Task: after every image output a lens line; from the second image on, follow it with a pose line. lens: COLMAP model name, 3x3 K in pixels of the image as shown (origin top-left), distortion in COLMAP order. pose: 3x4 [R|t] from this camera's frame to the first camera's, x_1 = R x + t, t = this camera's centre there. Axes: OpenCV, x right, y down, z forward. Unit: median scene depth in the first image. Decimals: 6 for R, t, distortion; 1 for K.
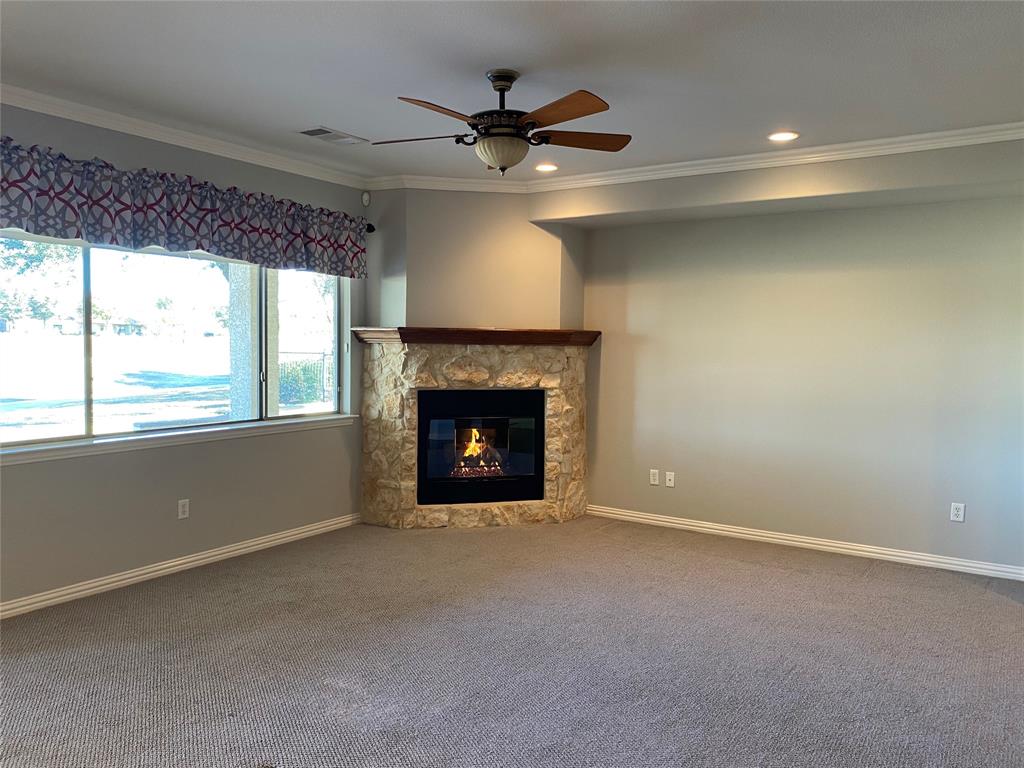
lens RADIAL K [[764.5, 0, 527.0], [0, 764.5, 384.4], [0, 0, 1]] dist [0.014549, -0.000338]
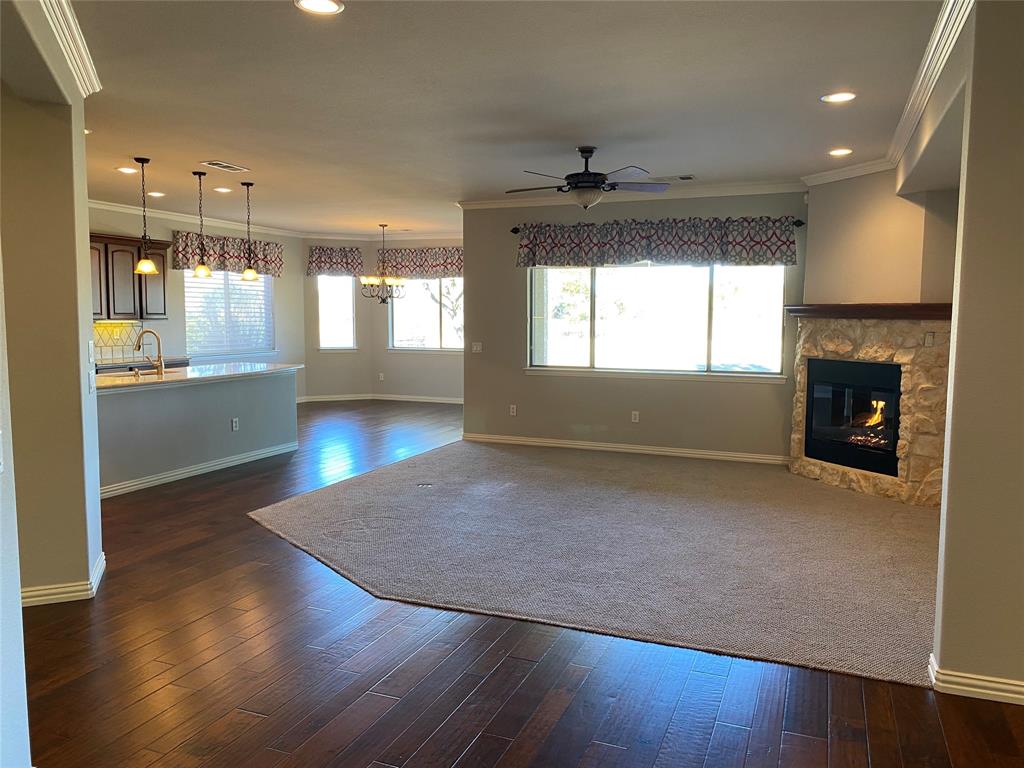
lens RADIAL K [[764.5, 0, 527.0], [0, 764.5, 384.4], [0, 0, 1]] dist [0.014549, -0.000338]
pose [[0.189691, 0.078082, -0.978734, 0.906567], [-0.058168, 0.995976, 0.068184, -0.007407], [0.980119, 0.043998, 0.193470, 0.347232]]
